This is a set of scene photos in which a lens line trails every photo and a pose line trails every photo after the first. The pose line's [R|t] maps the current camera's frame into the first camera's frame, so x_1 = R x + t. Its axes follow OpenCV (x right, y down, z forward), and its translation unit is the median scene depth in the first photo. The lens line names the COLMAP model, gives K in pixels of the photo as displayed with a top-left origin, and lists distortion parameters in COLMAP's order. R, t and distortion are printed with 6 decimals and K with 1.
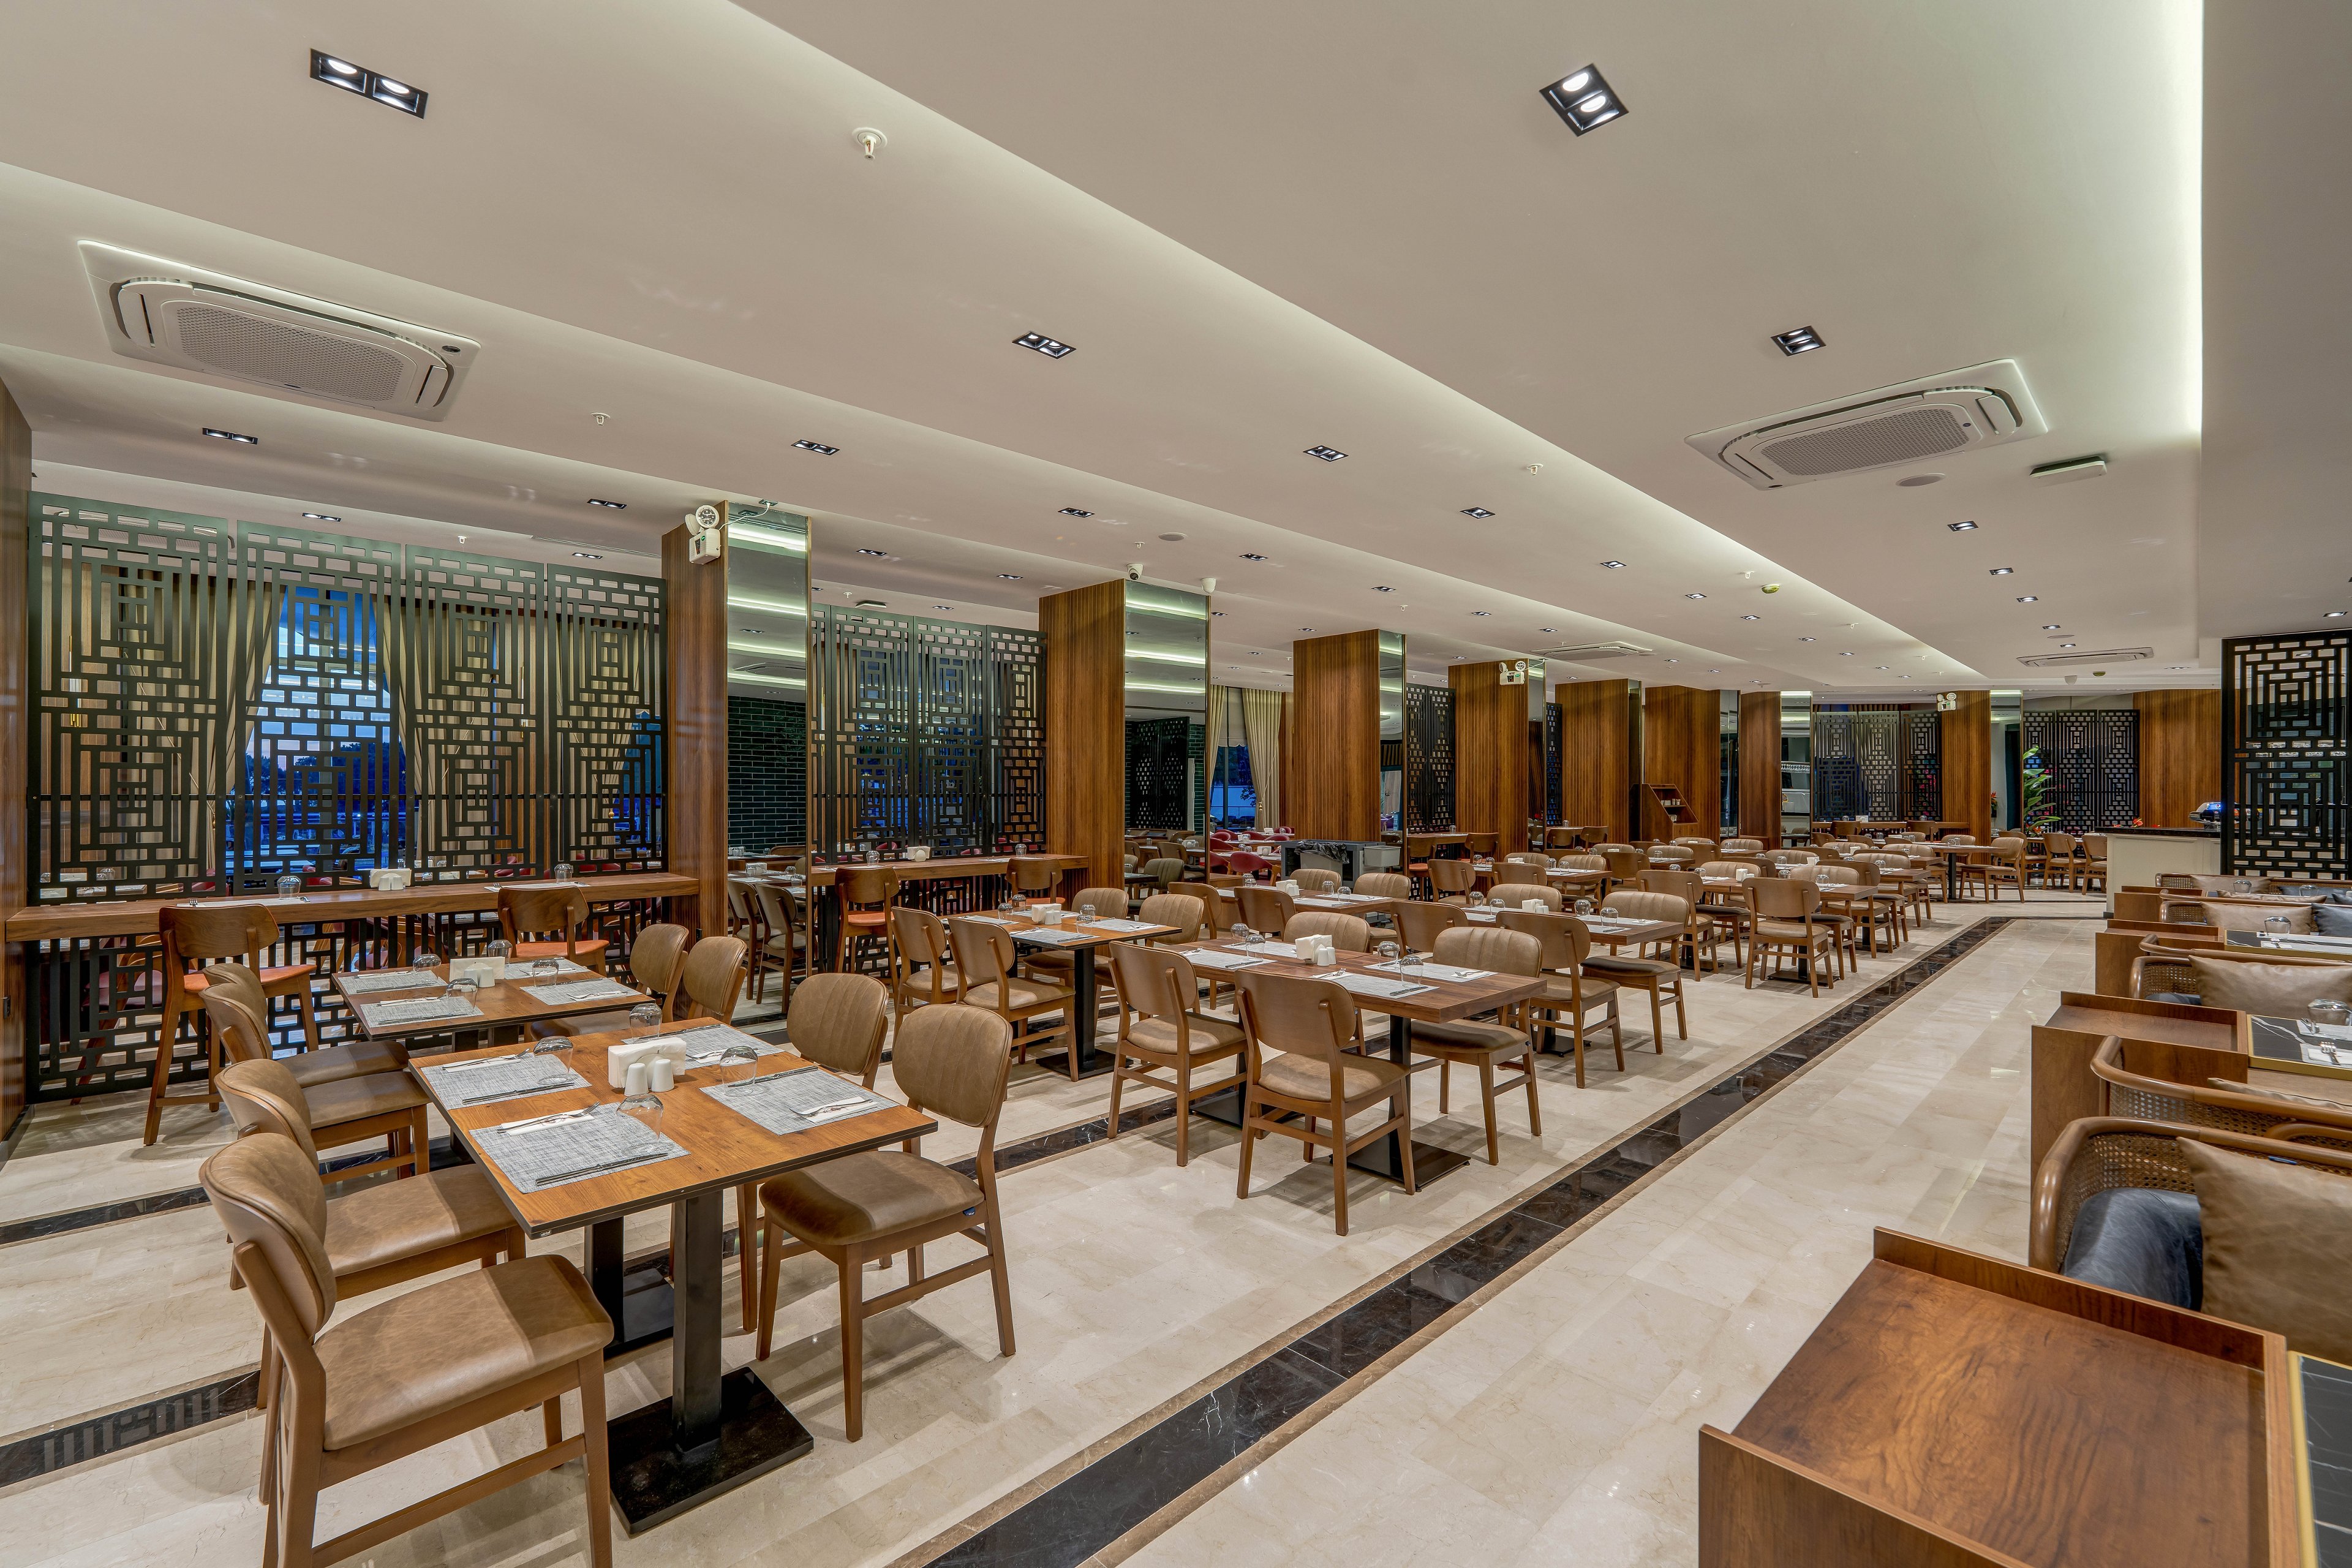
lens RADIAL K [[984.7, 0, 1160.0], [0, 984.7, 790.1], [0, 0, 1]] dist [-0.000995, -0.000046]
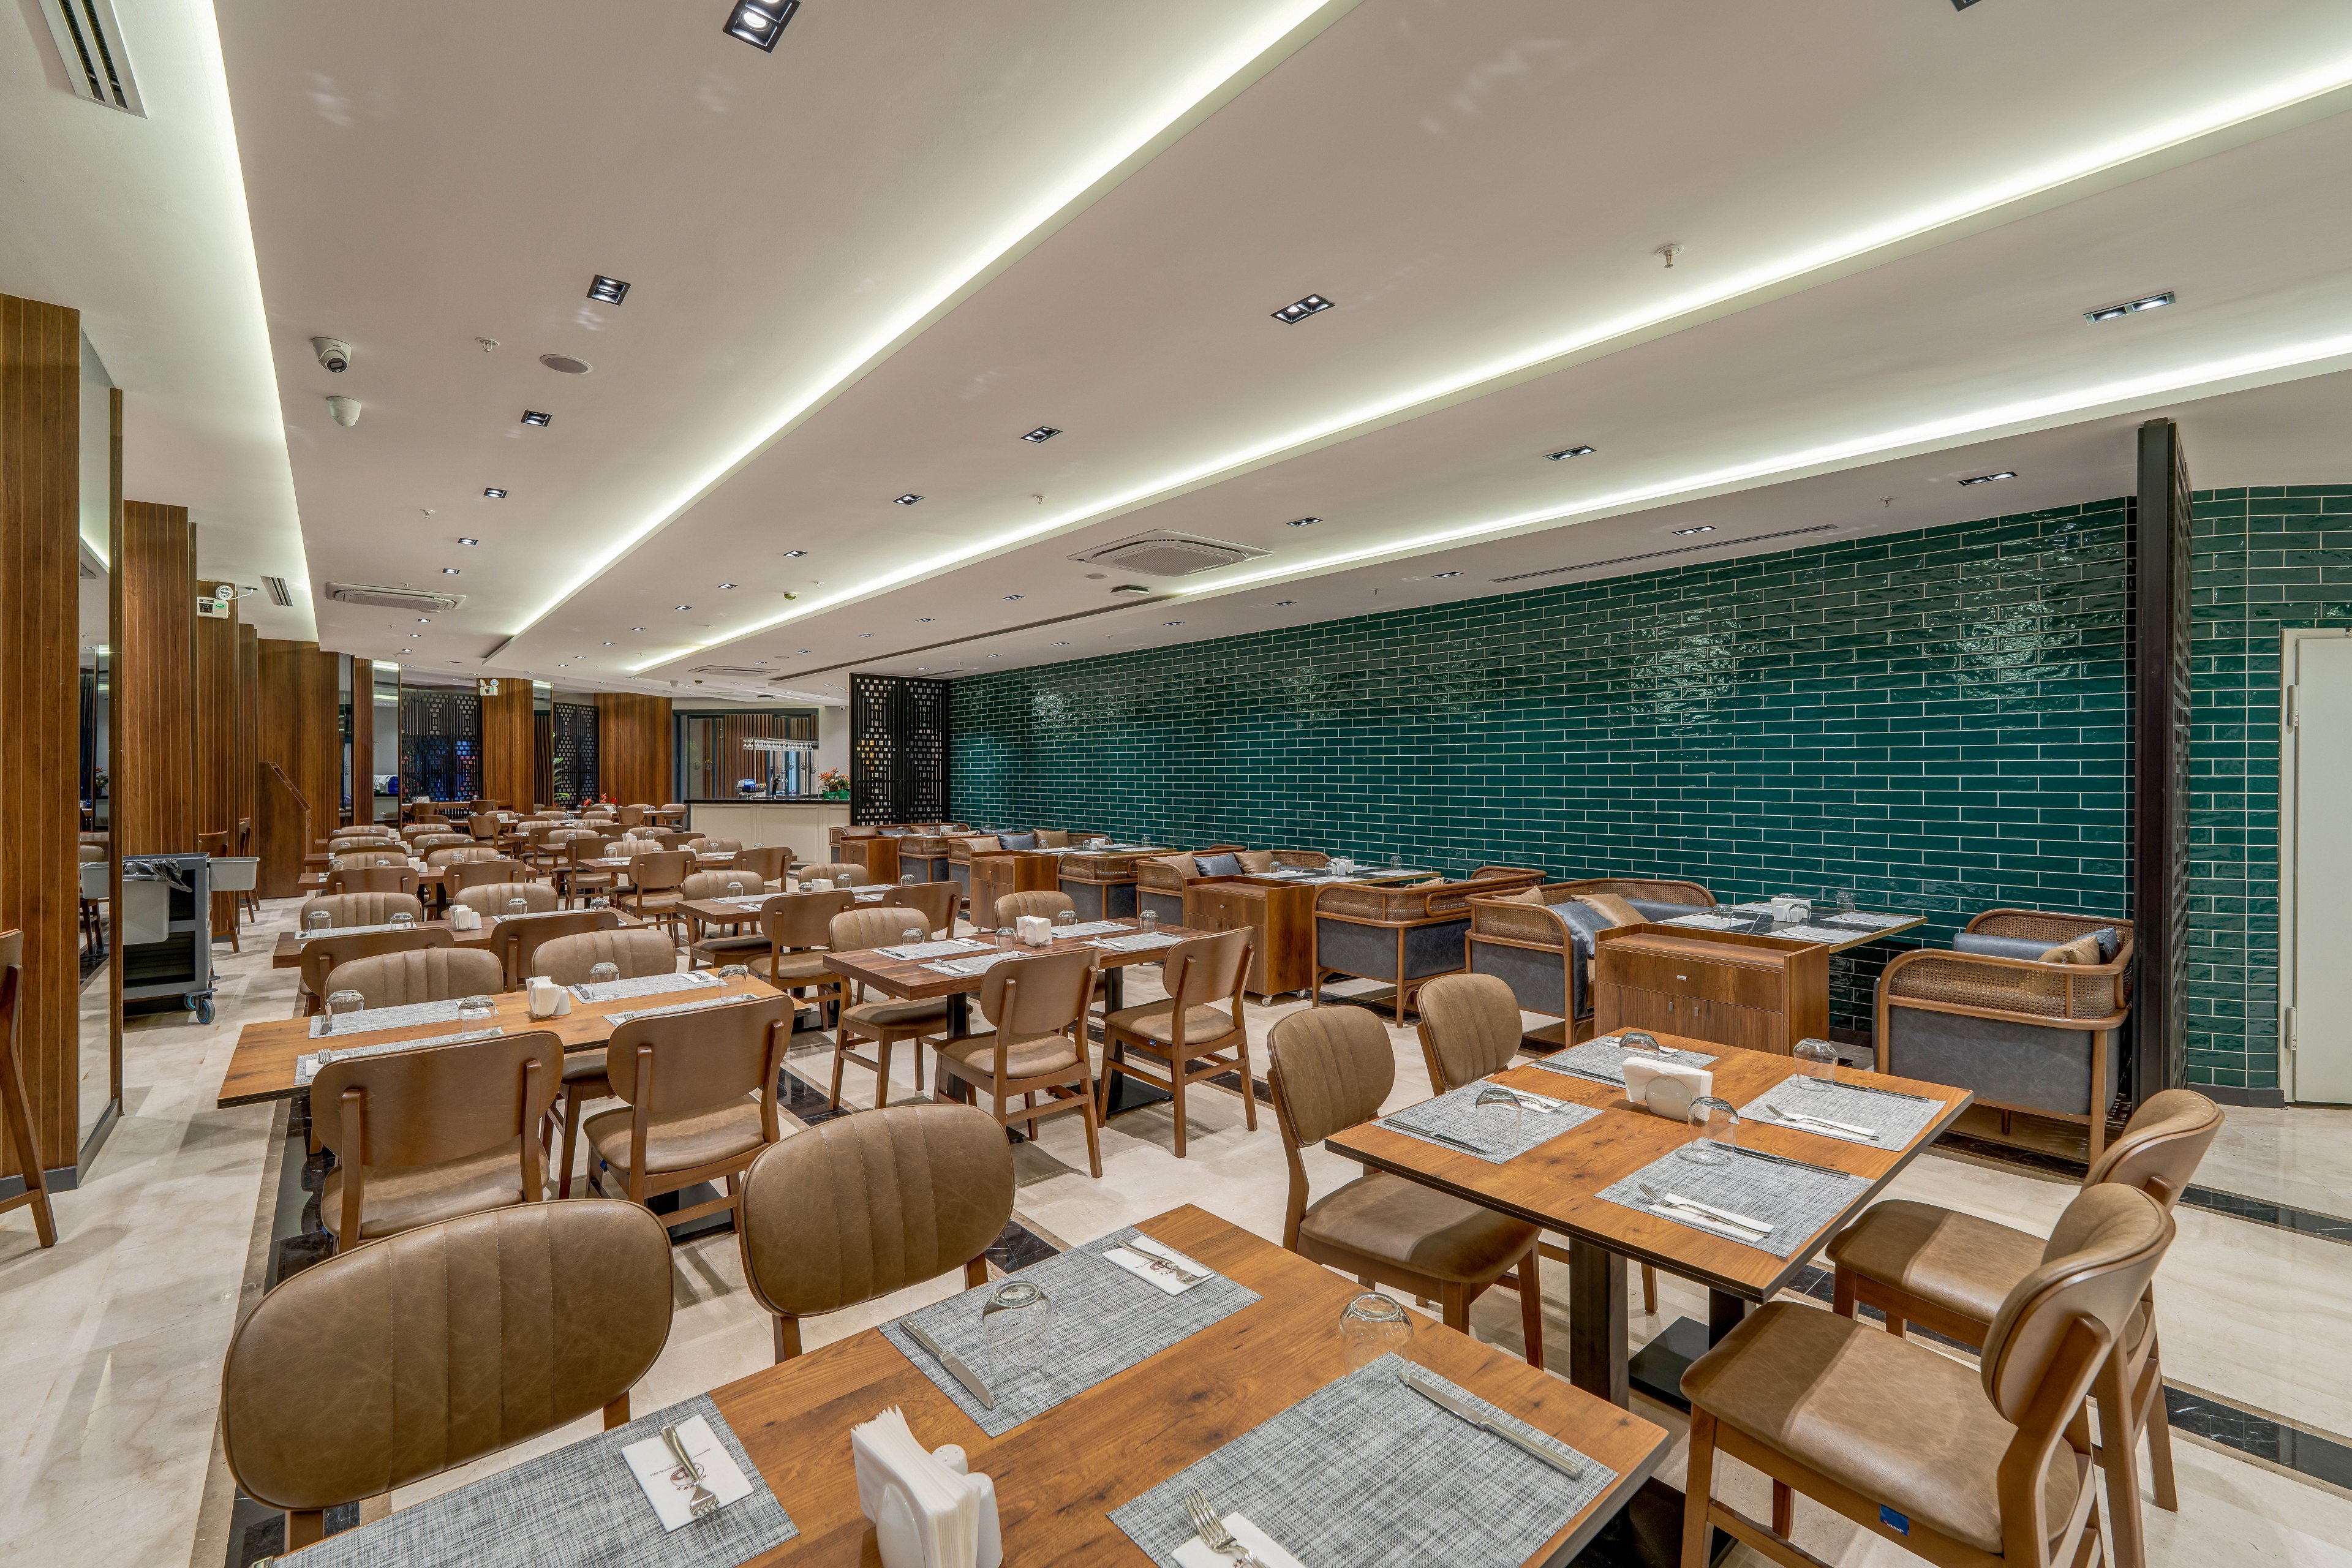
lens RADIAL K [[984.7, 0, 1160.4], [0, 984.7, 775.9], [0, 0, 1]] dist [-0.000995, -0.000046]
pose [[0.052547, -0.003873, 0.998611, -0.226364], [-0.001131, 0.999992, 0.003938, 0.000648], [-0.998618, -0.001336, 0.052542, 0.226204]]
